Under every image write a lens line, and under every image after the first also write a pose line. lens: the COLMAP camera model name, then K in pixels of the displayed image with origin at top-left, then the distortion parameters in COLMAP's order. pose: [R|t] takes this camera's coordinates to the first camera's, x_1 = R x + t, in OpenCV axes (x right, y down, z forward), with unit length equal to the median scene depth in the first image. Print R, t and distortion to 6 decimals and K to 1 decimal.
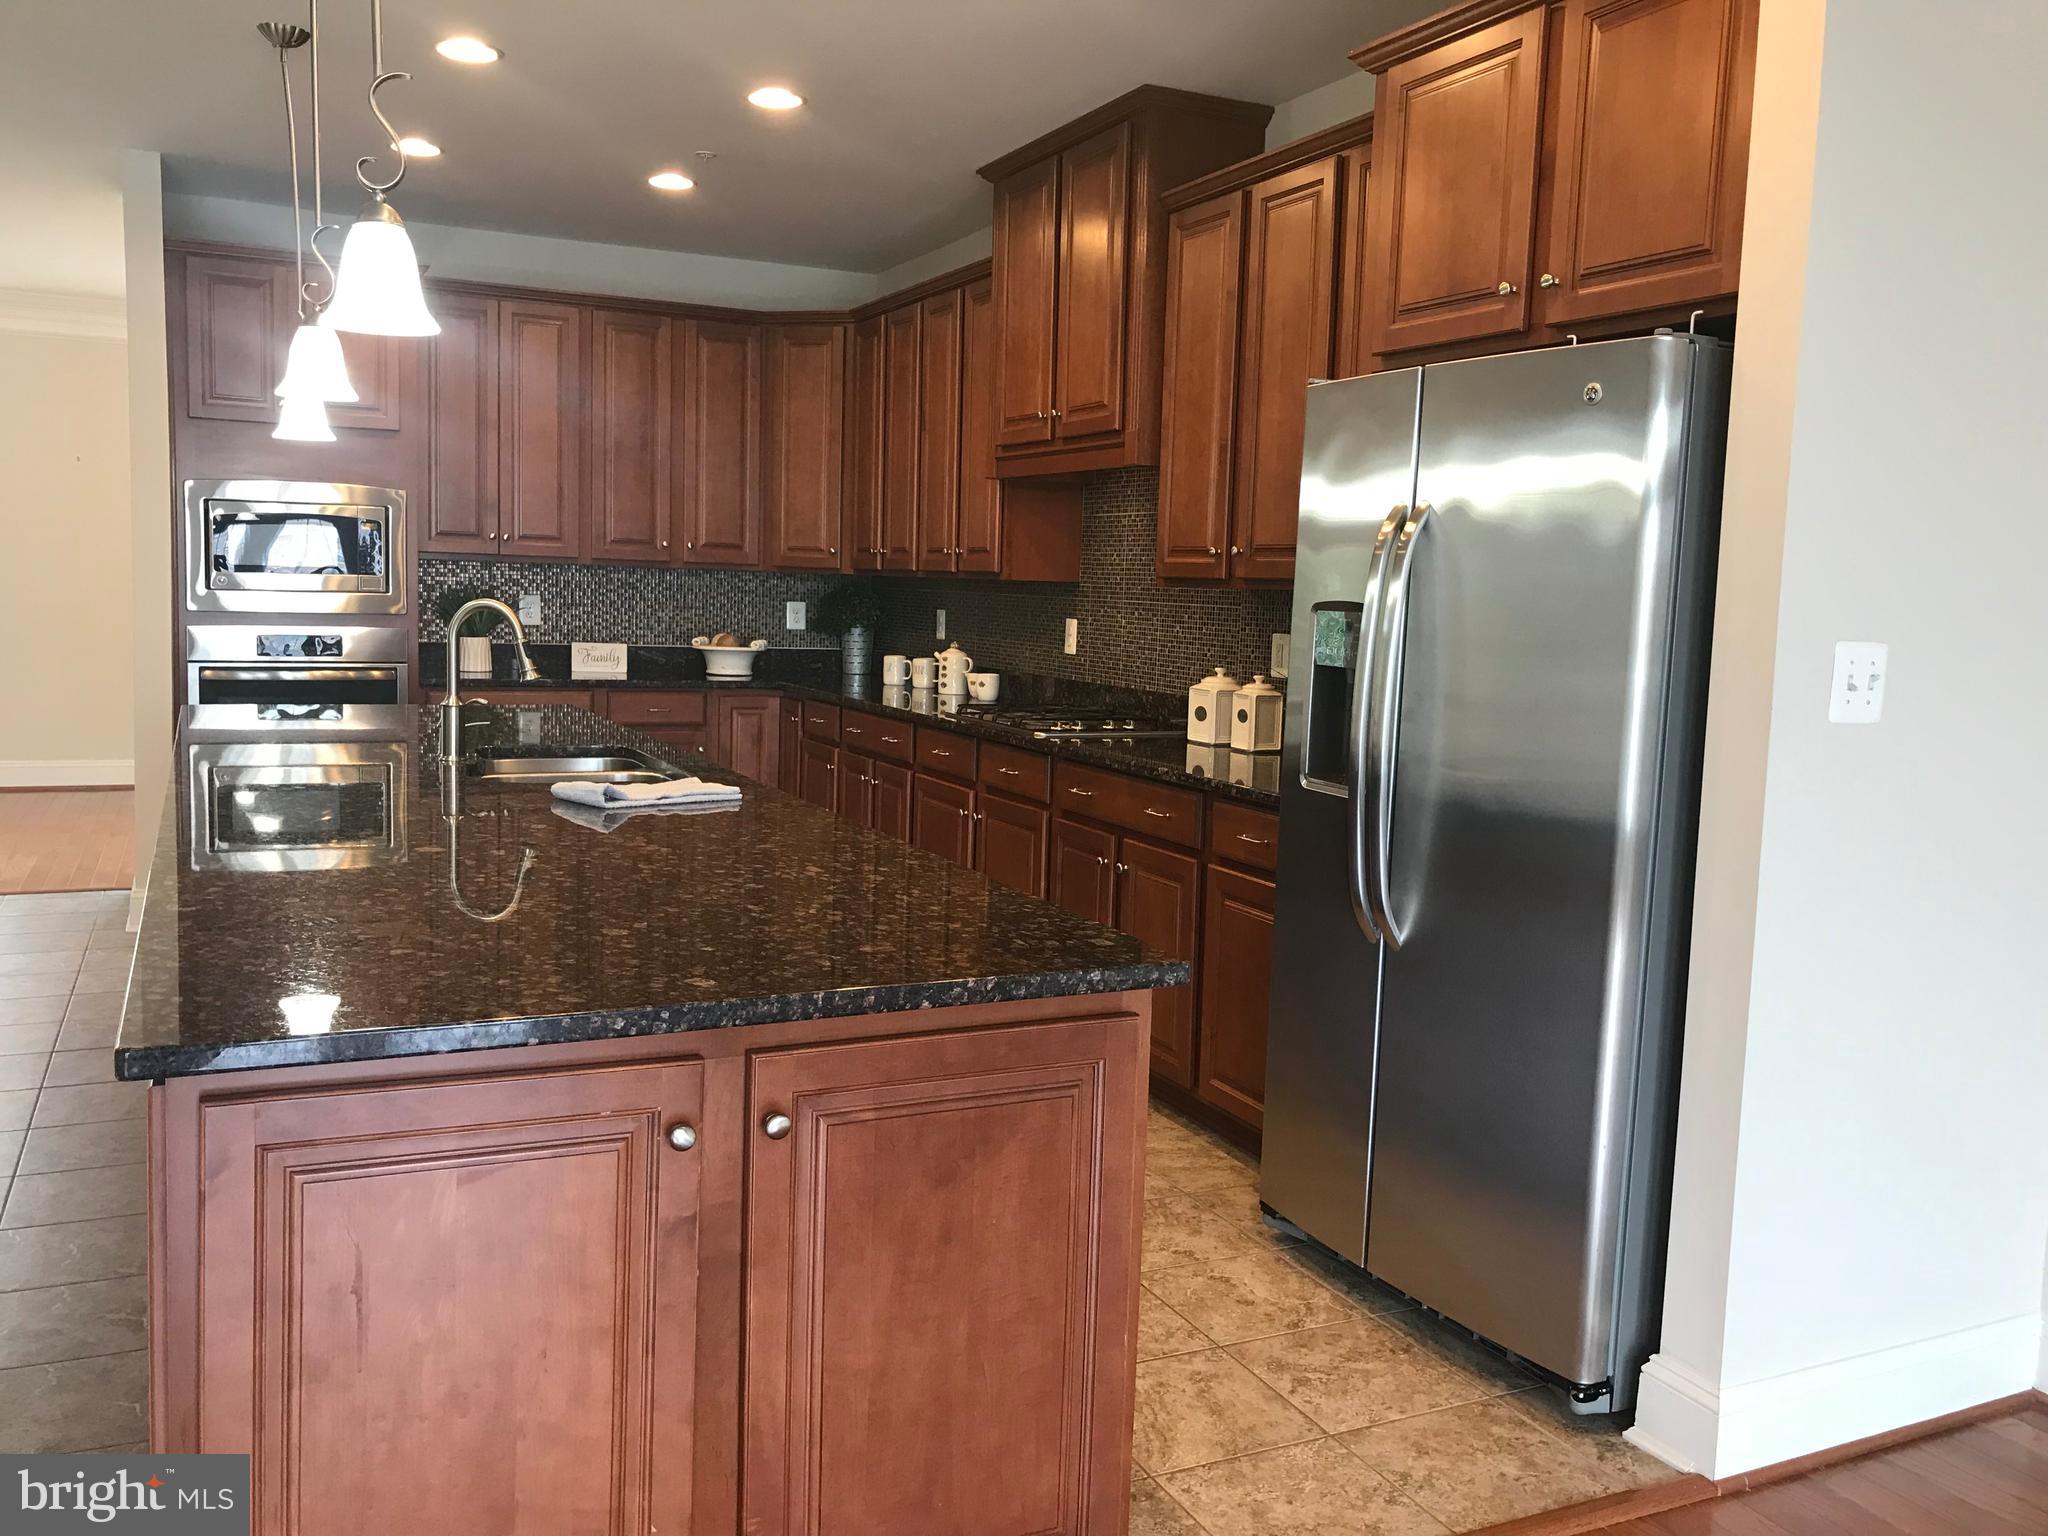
lens RADIAL K [[1684.5, 0, 1030.8], [0, 1684.5, 750.8], [0, 0, 1]] dist [0.061936, -0.120659]
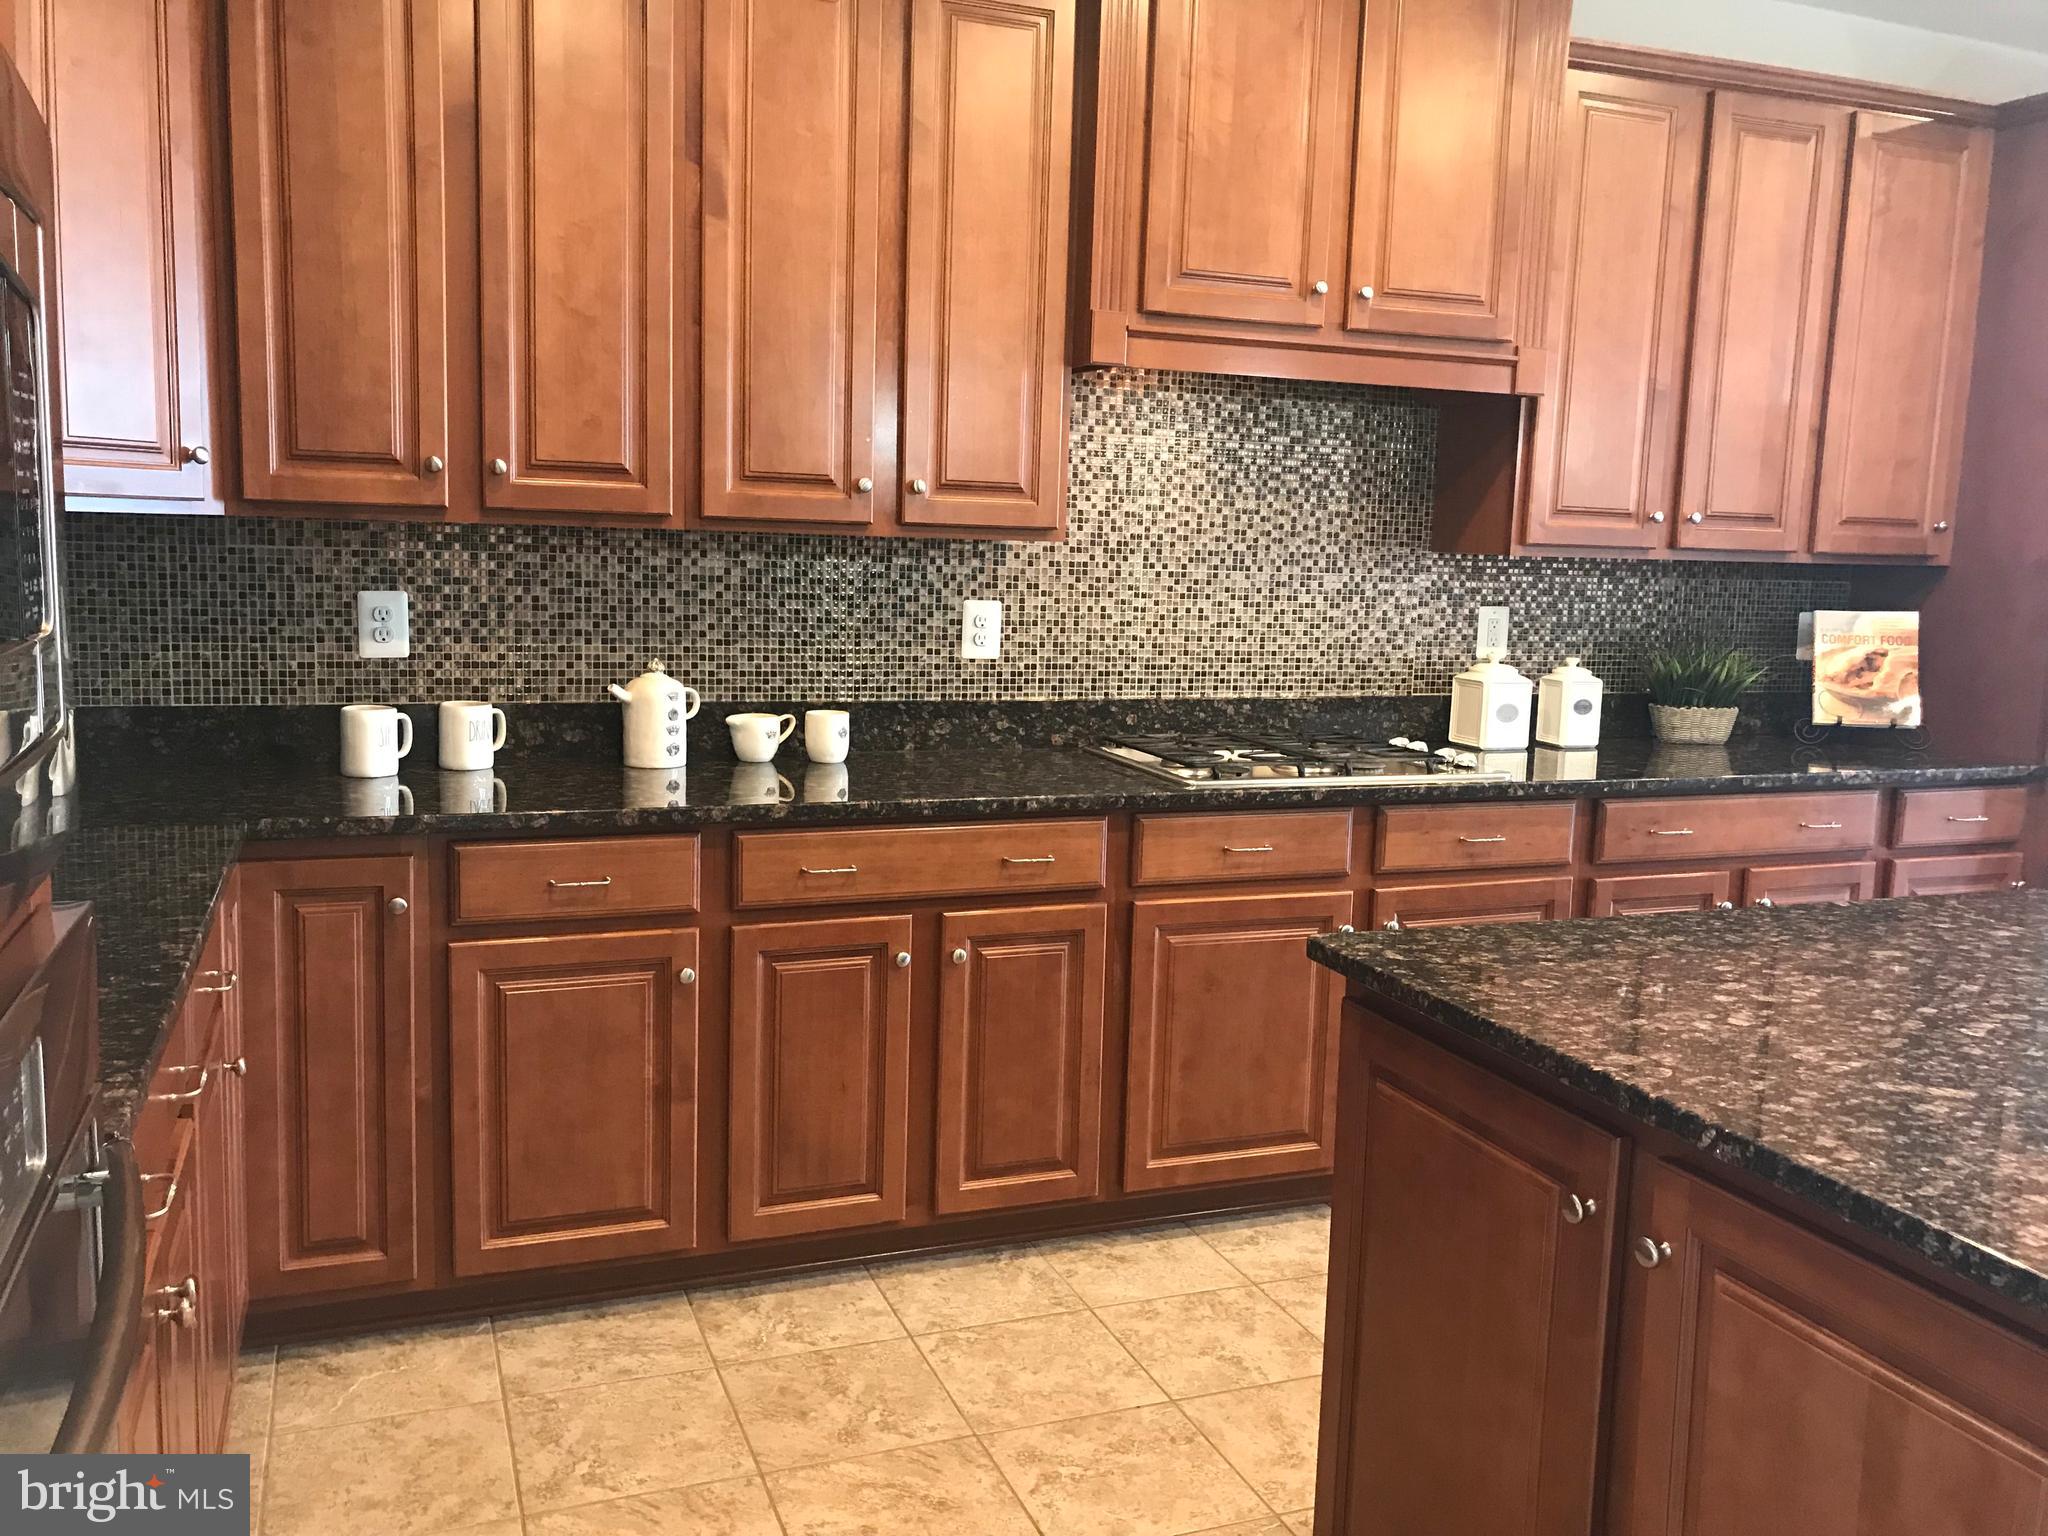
lens RADIAL K [[1684.5, 0, 1046.3], [0, 1684.5, 749.5], [0, 0, 1]] dist [0.061936, -0.120659]
pose [[0.073512, -0.164324, 0.983663, -0.680602], [0.069368, 0.984786, 0.159327, -0.142464], [-0.994879, 0.056522, 0.083792, 1.102831]]
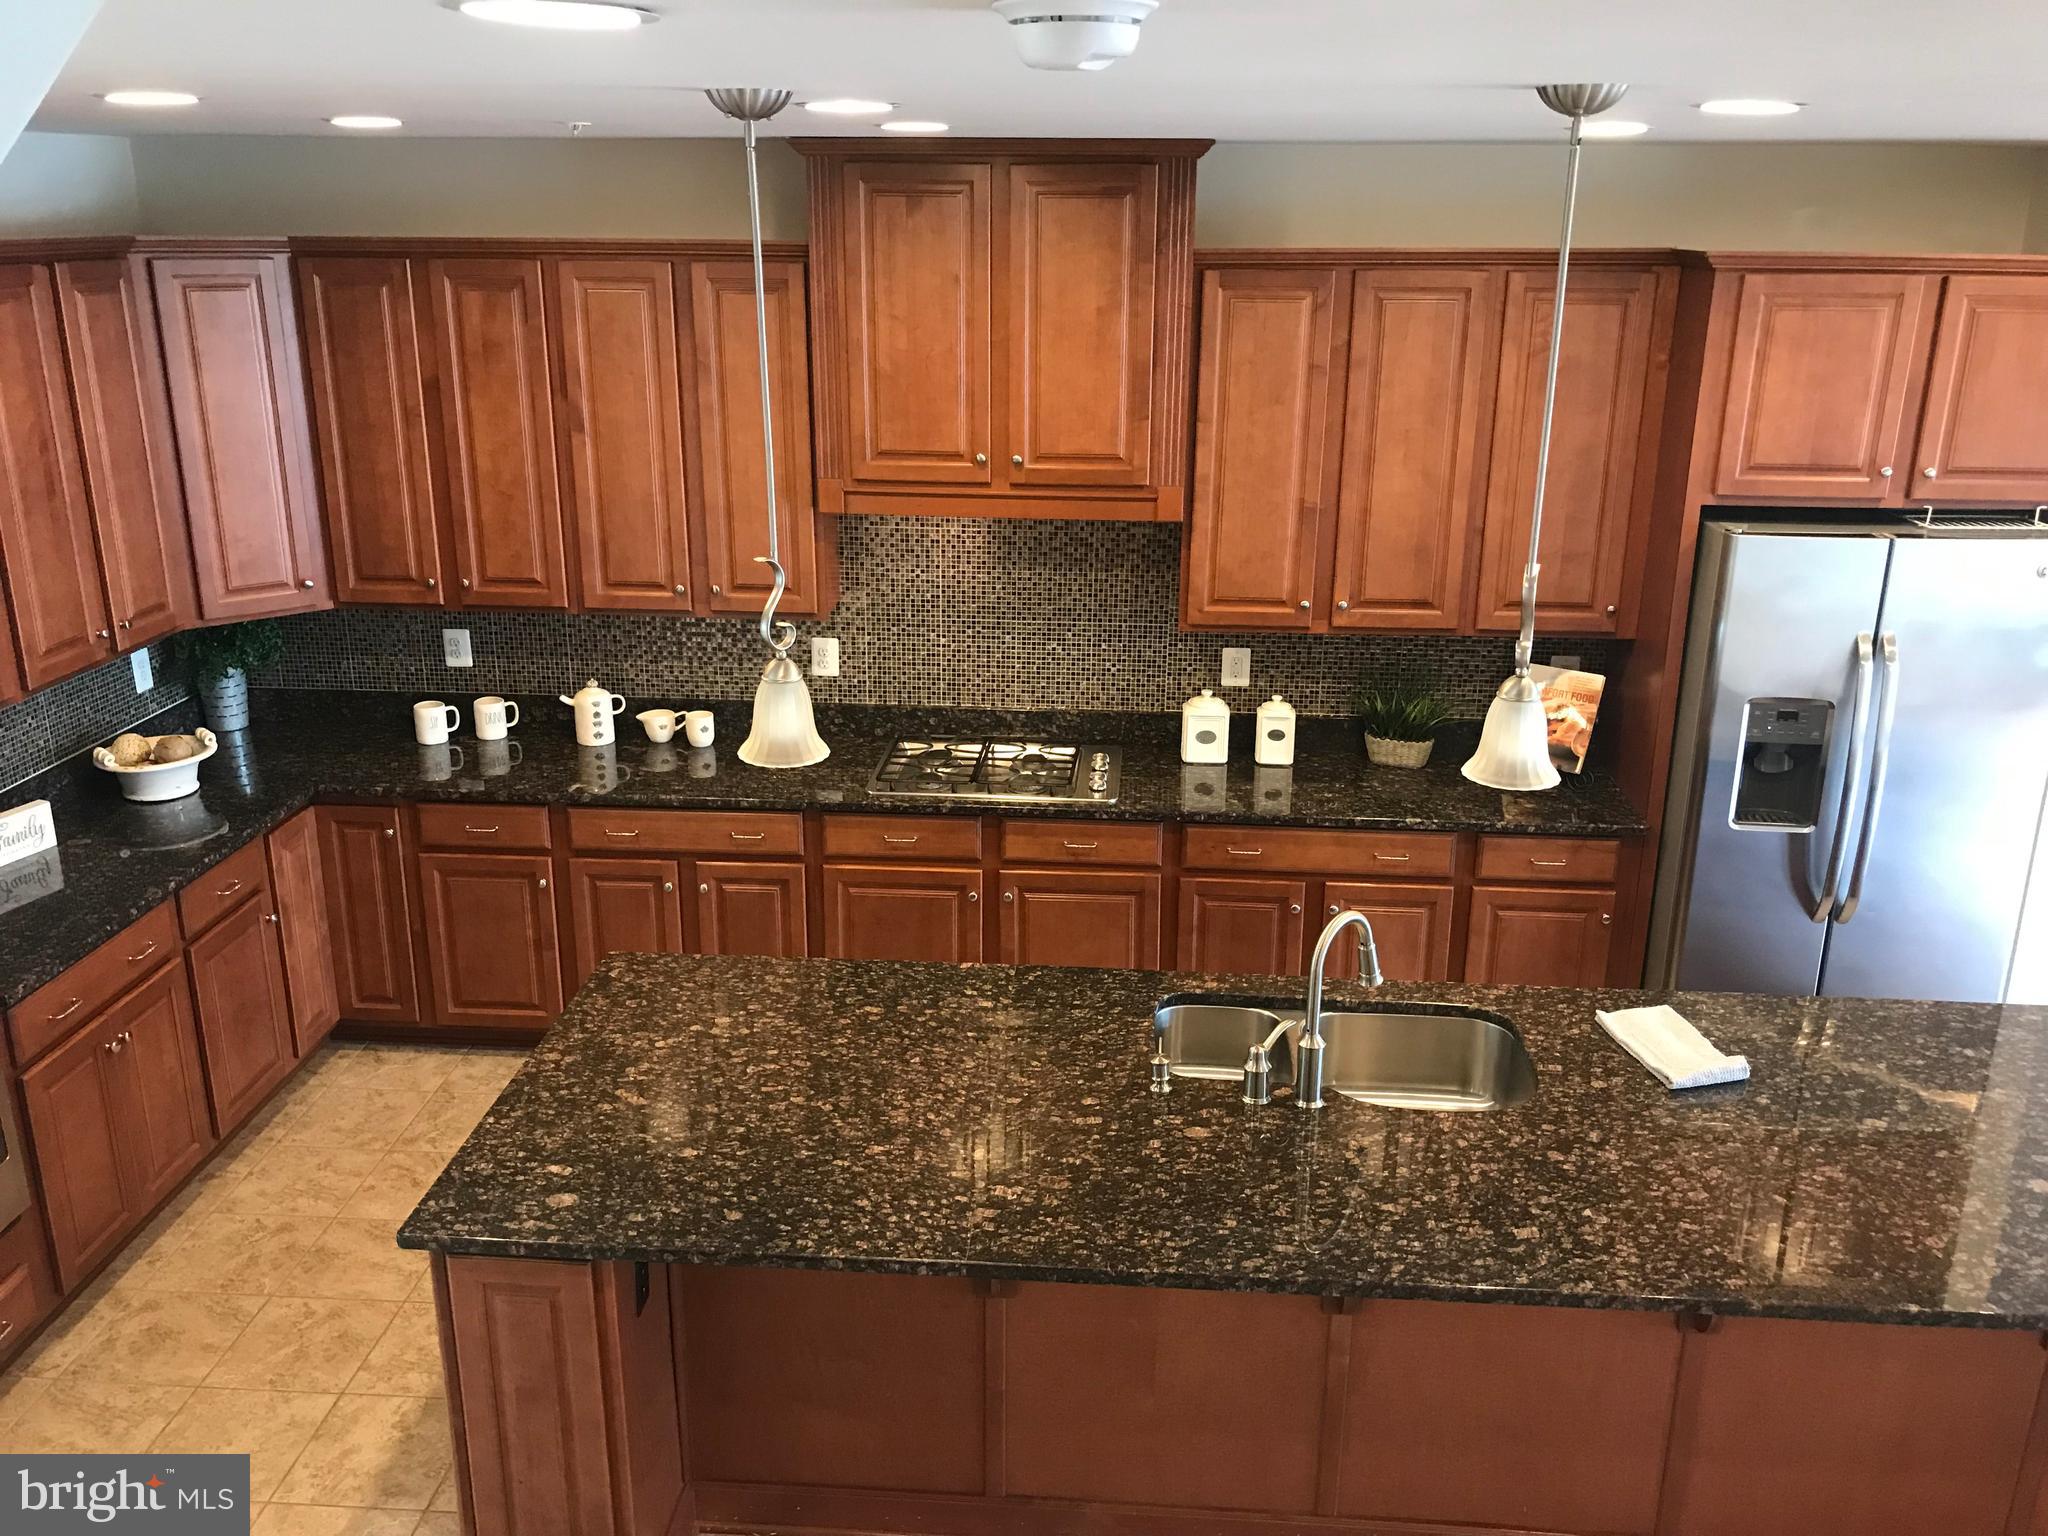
lens RADIAL K [[1684.5, 0, 1035.0], [0, 1684.5, 751.5], [0, 0, 1]] dist [0.061936, -0.120659]
pose [[0.486585, -0.298758, 0.820962, -0.800562], [0.093679, 0.952135, 0.290969, -0.321862], [-0.868596, -0.064674, 0.491282, 0.542927]]
